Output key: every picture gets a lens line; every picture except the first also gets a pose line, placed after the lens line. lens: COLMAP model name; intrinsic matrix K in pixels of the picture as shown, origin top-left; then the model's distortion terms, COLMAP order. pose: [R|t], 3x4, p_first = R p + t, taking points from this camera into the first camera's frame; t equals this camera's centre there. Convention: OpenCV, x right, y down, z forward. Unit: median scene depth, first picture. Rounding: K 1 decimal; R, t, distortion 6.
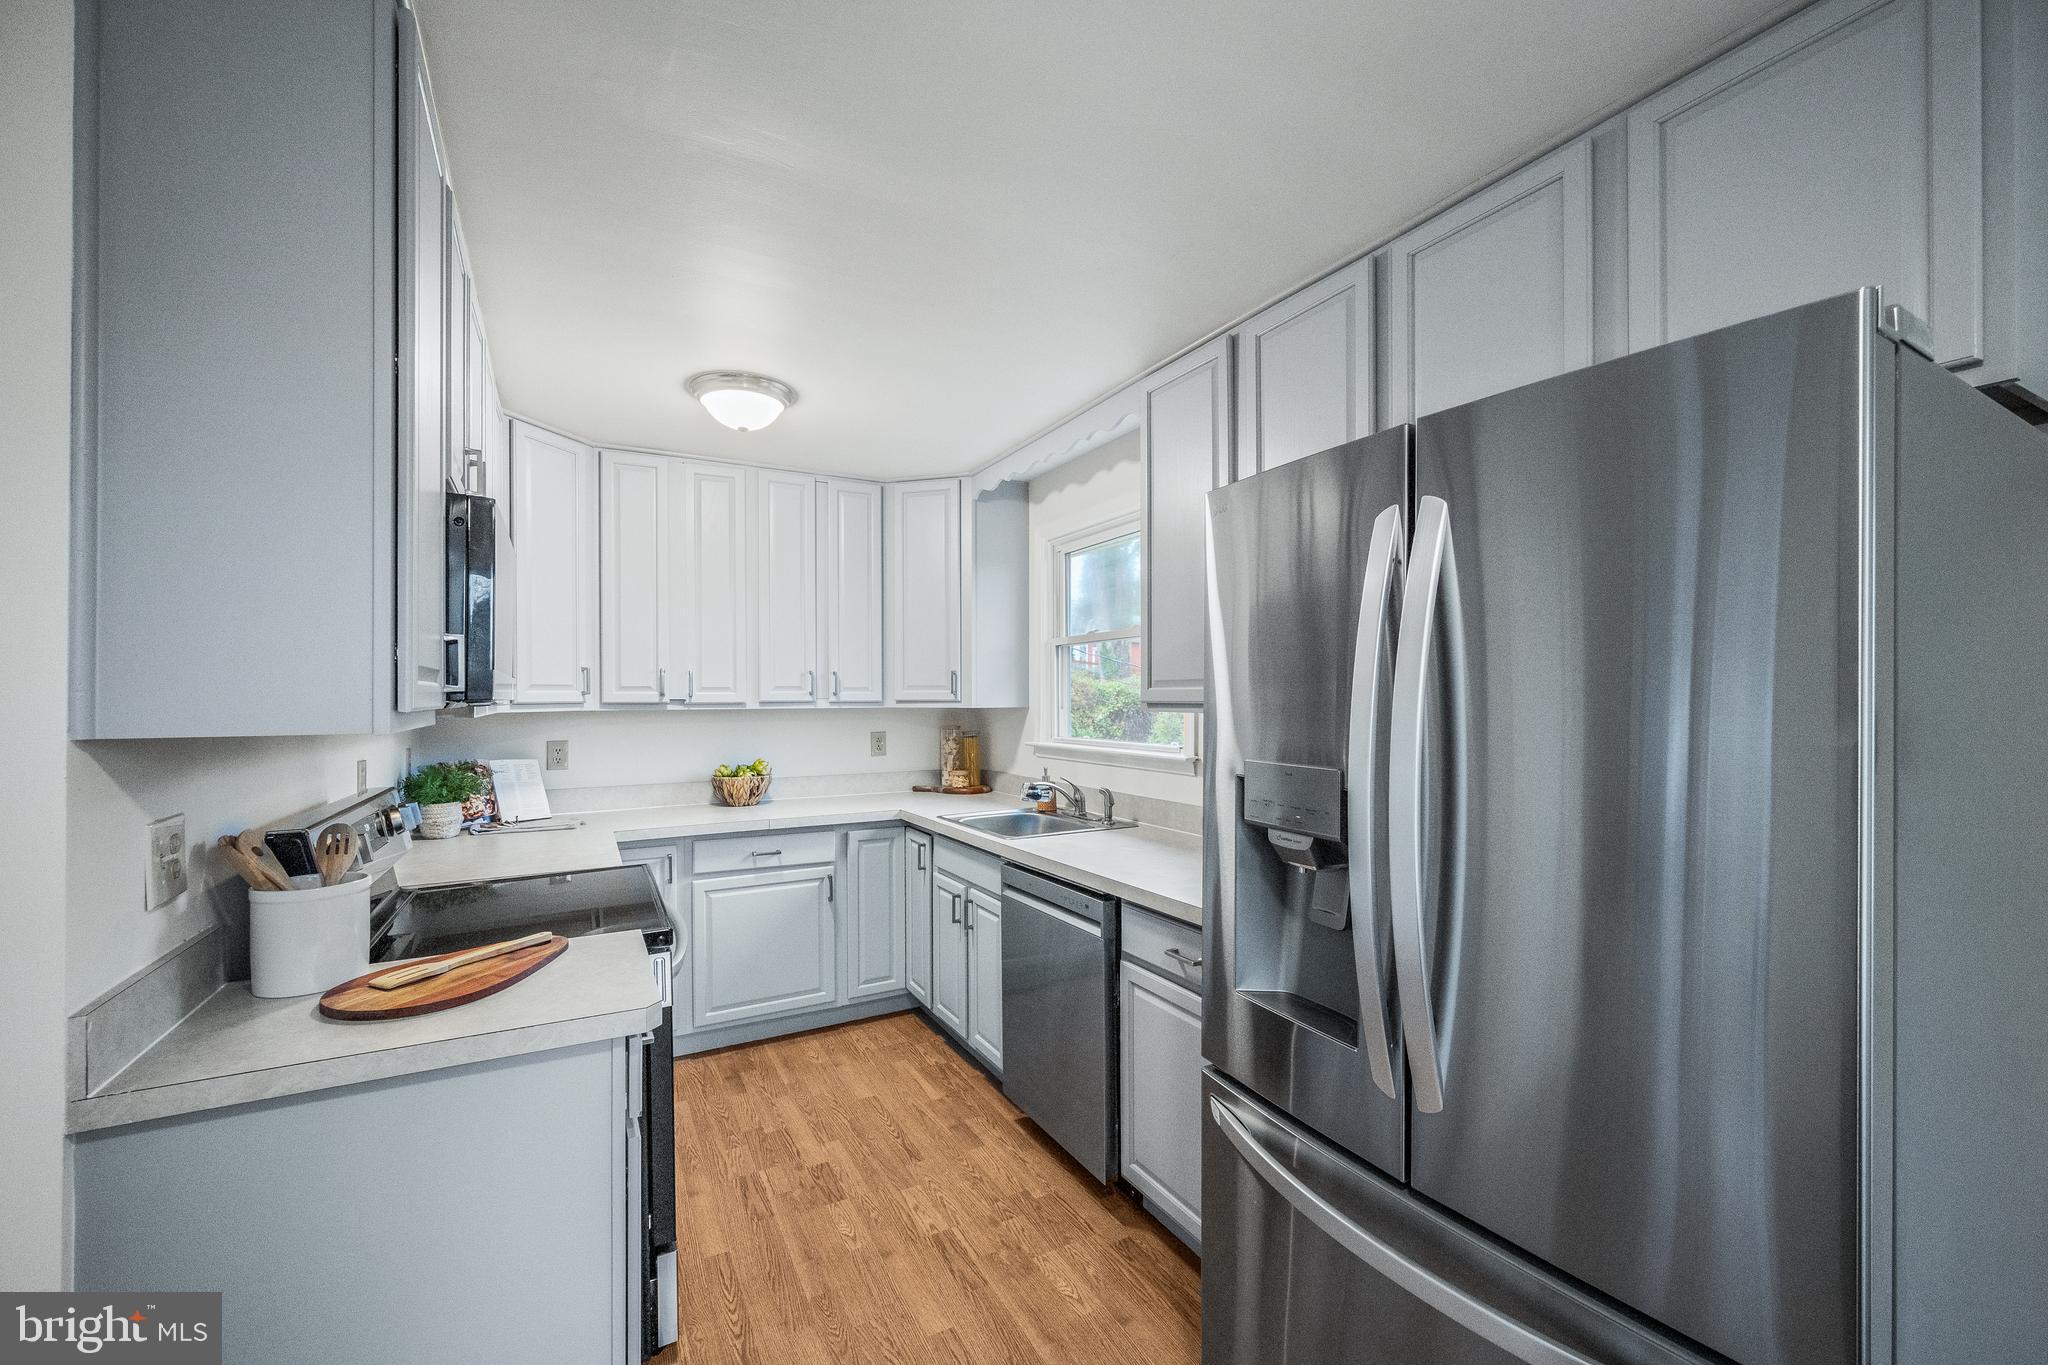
lens RADIAL K [[825.1, 0, 1030.1], [0, 825.1, 680.0], [0, 0, 1]] dist [0.000334, -0.000090]
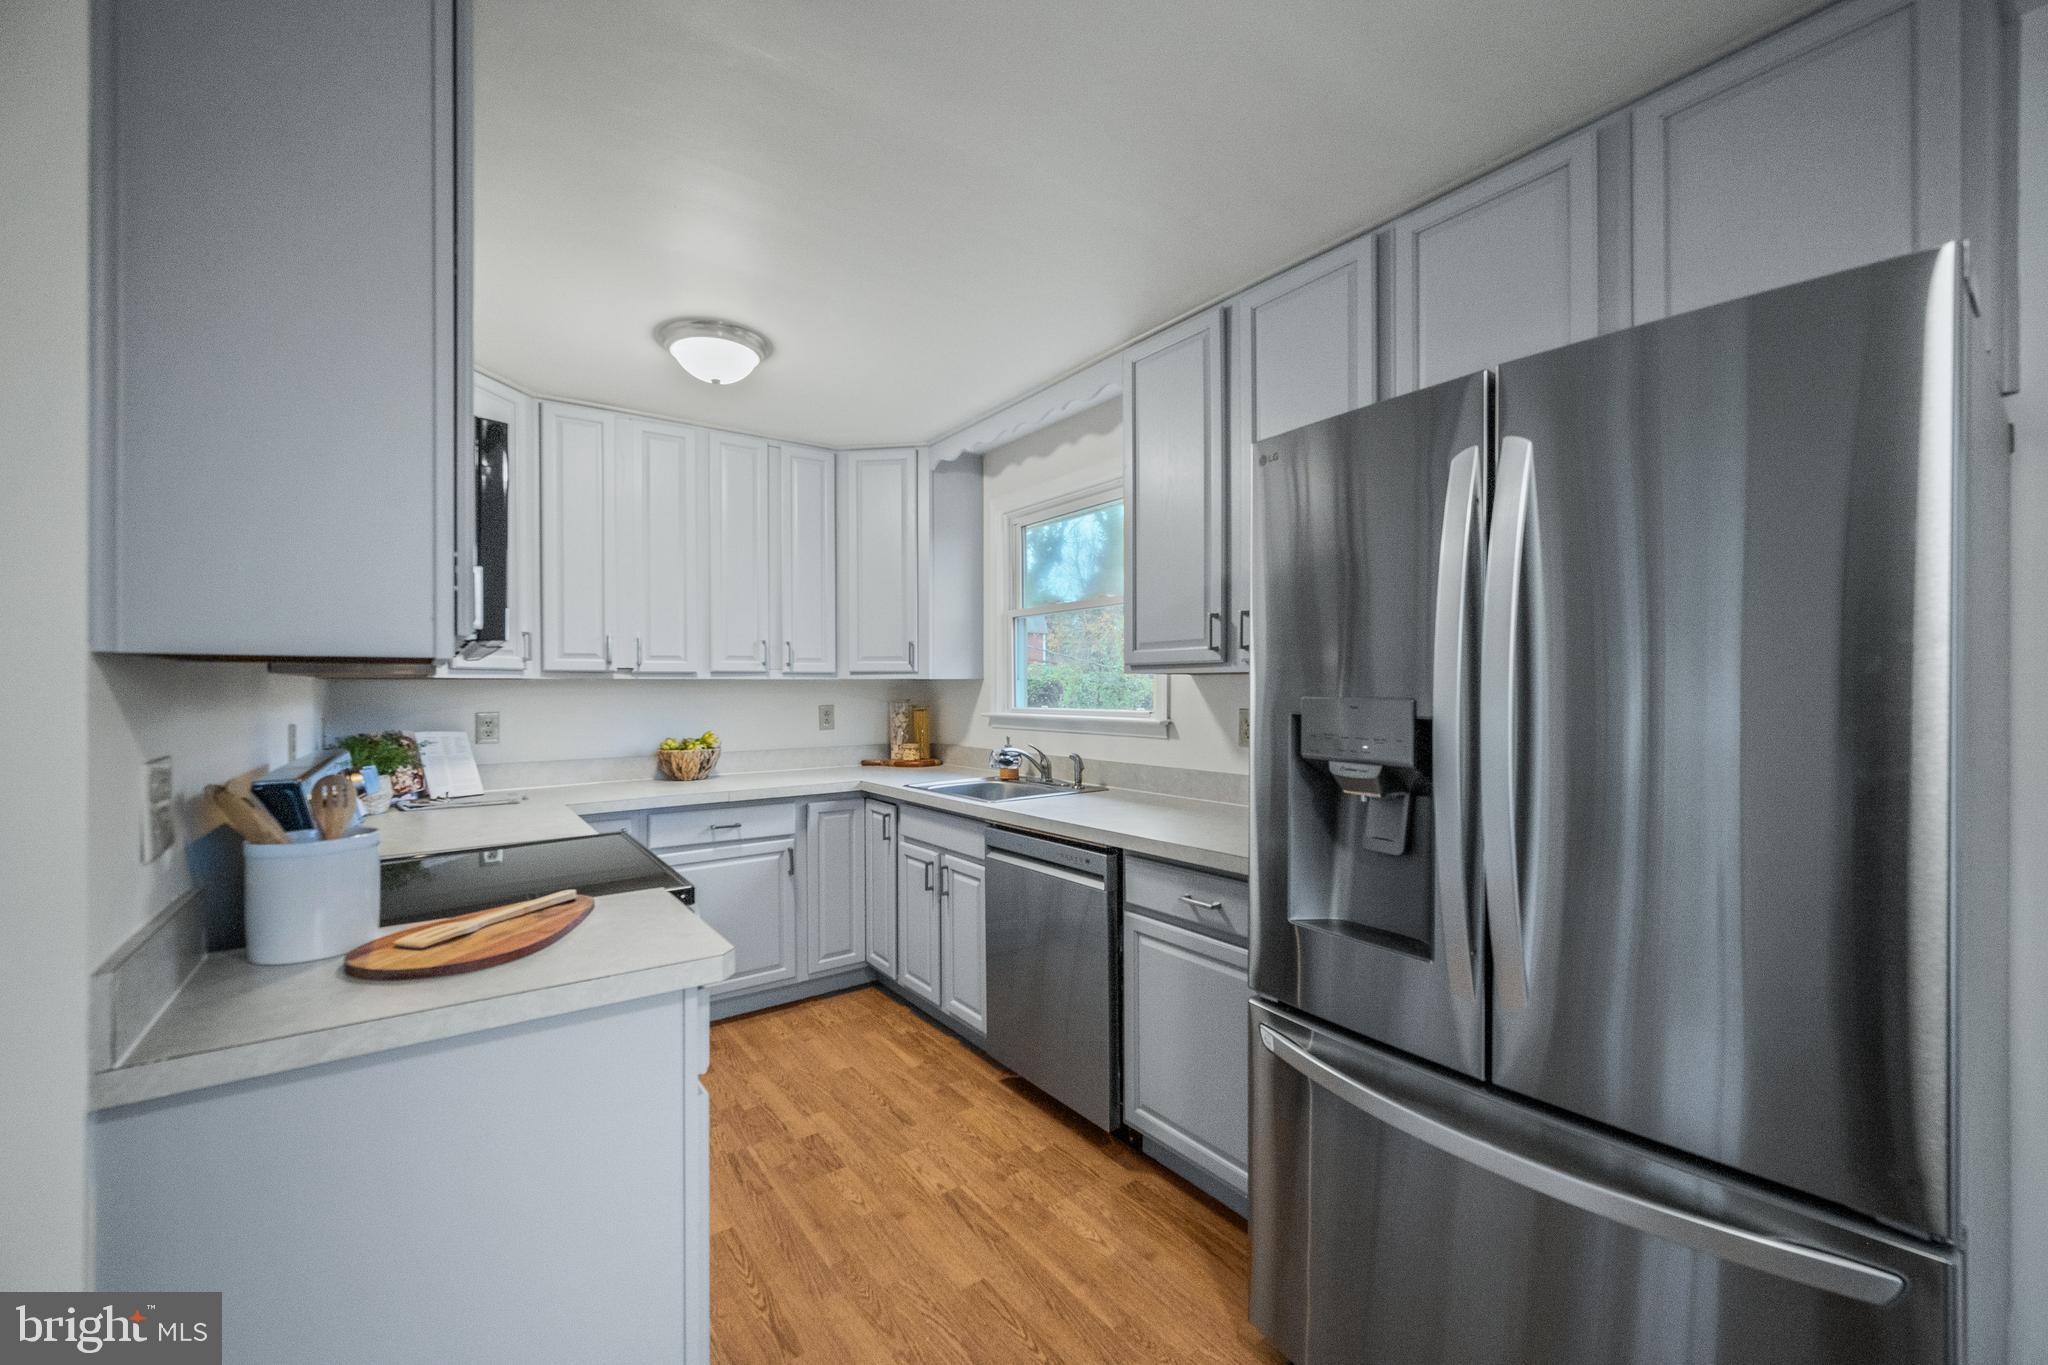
lens RADIAL K [[812.0, 0, 1024.3], [0, 812.0, 674.7], [0, 0, 1]] dist [-0.000328, -0.000170]
pose [[0.991609, 0.000894, 0.129266, -0.098159], [-0.001391, 0.999992, 0.003753, 0.029101], [-0.129262, -0.003901, 0.991603, 0.013765]]
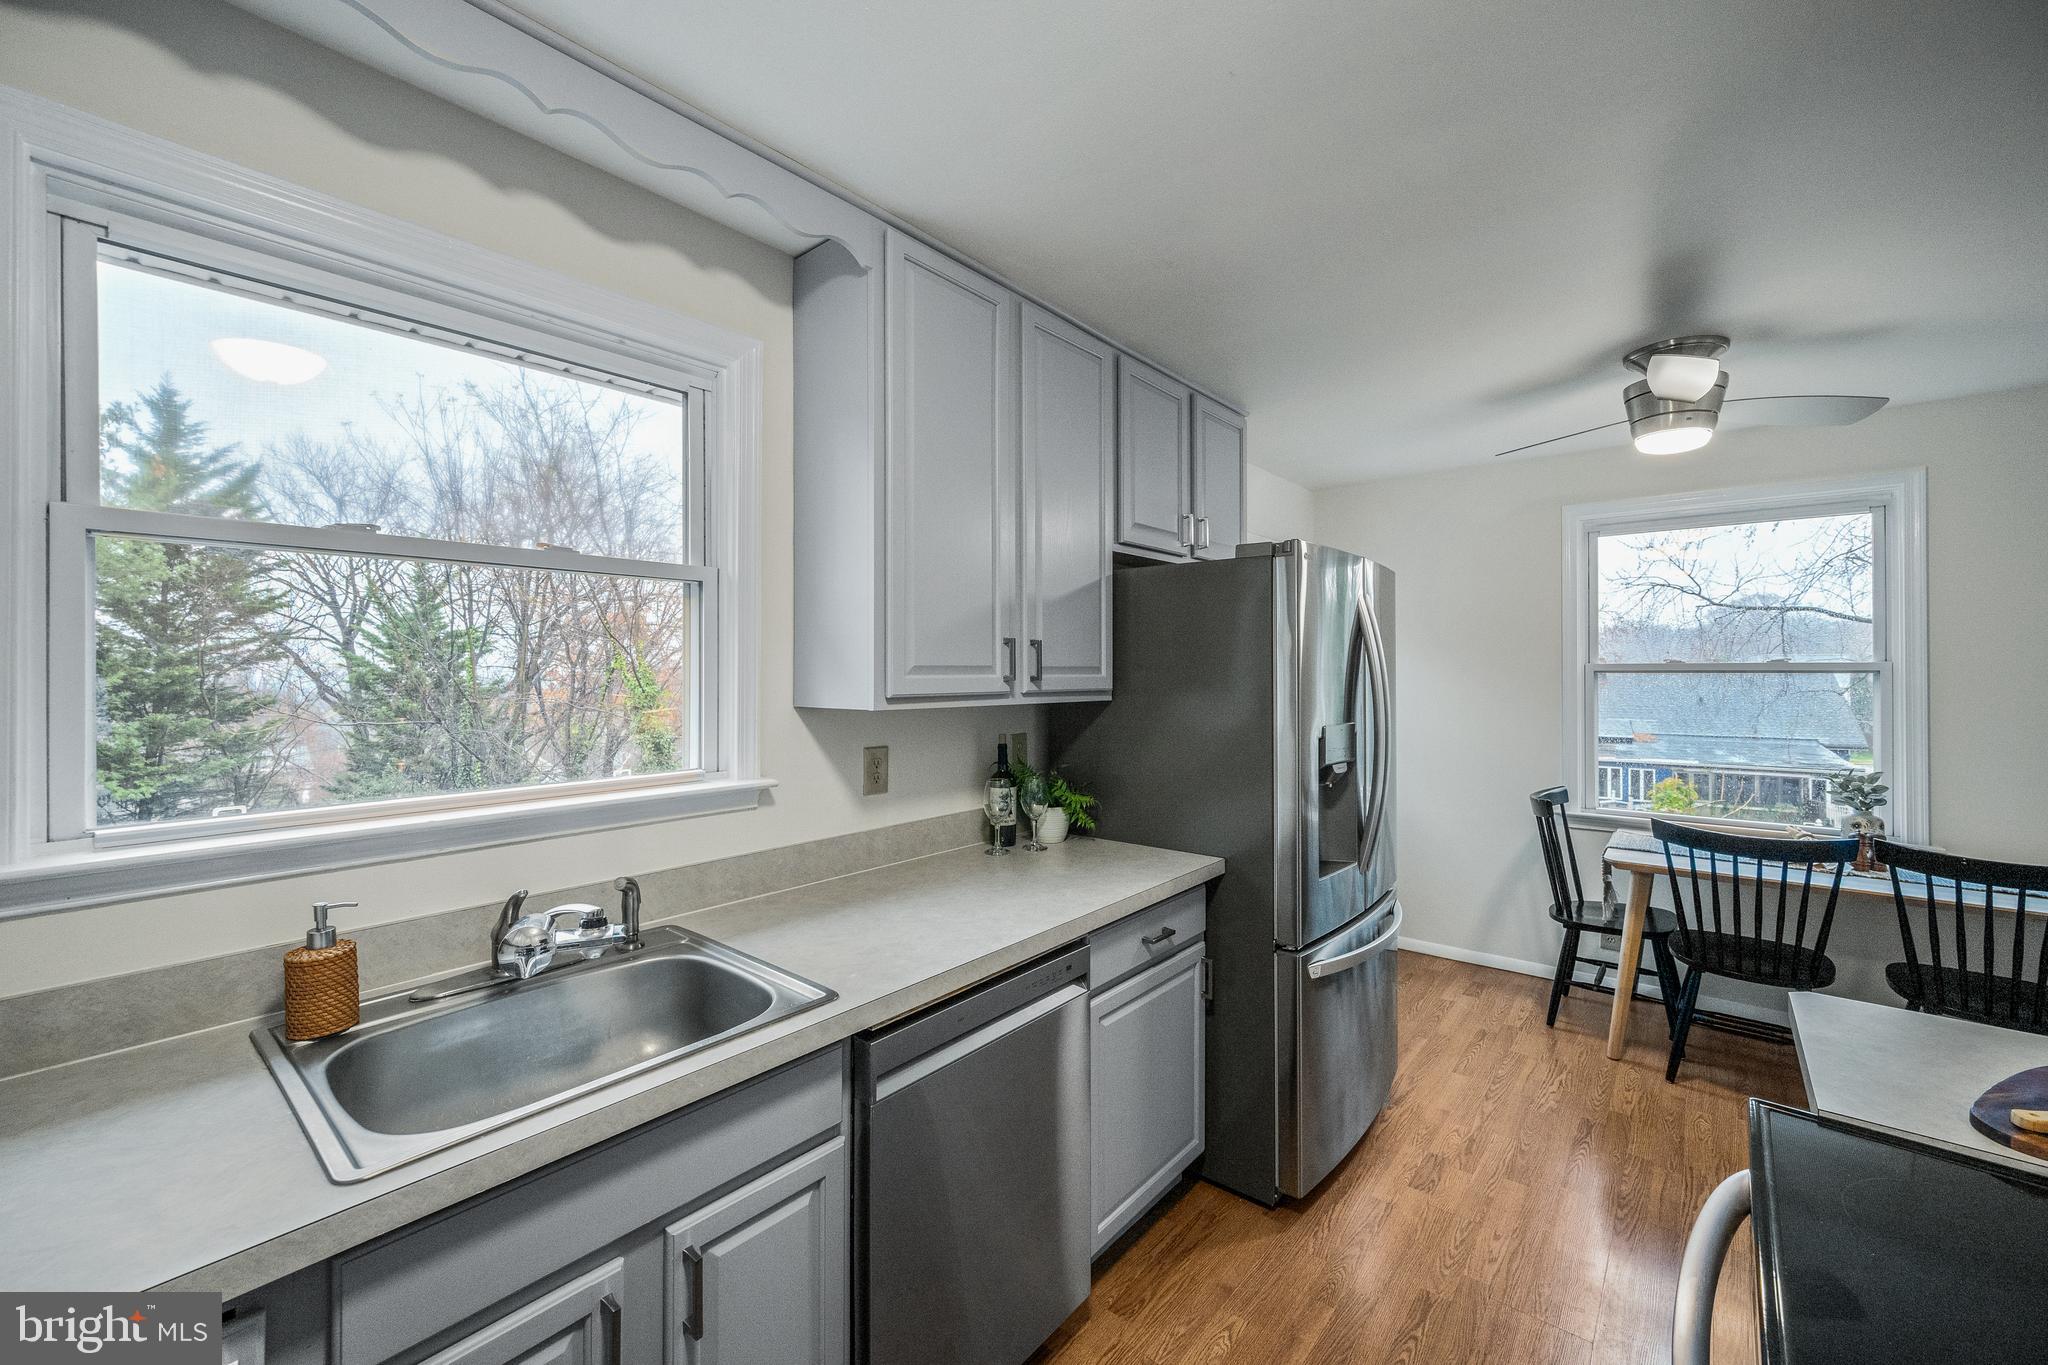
lens RADIAL K [[812.0, 0, 1024.3], [0, 812.0, 674.7], [0, 0, 1]] dist [-0.000328, -0.000170]
pose [[-0.356255, 0.001824, 0.934387, -0.434647], [-0.014515, 0.999867, -0.007486, 0.008969], [-0.934276, -0.016230, -0.356181, 0.929636]]
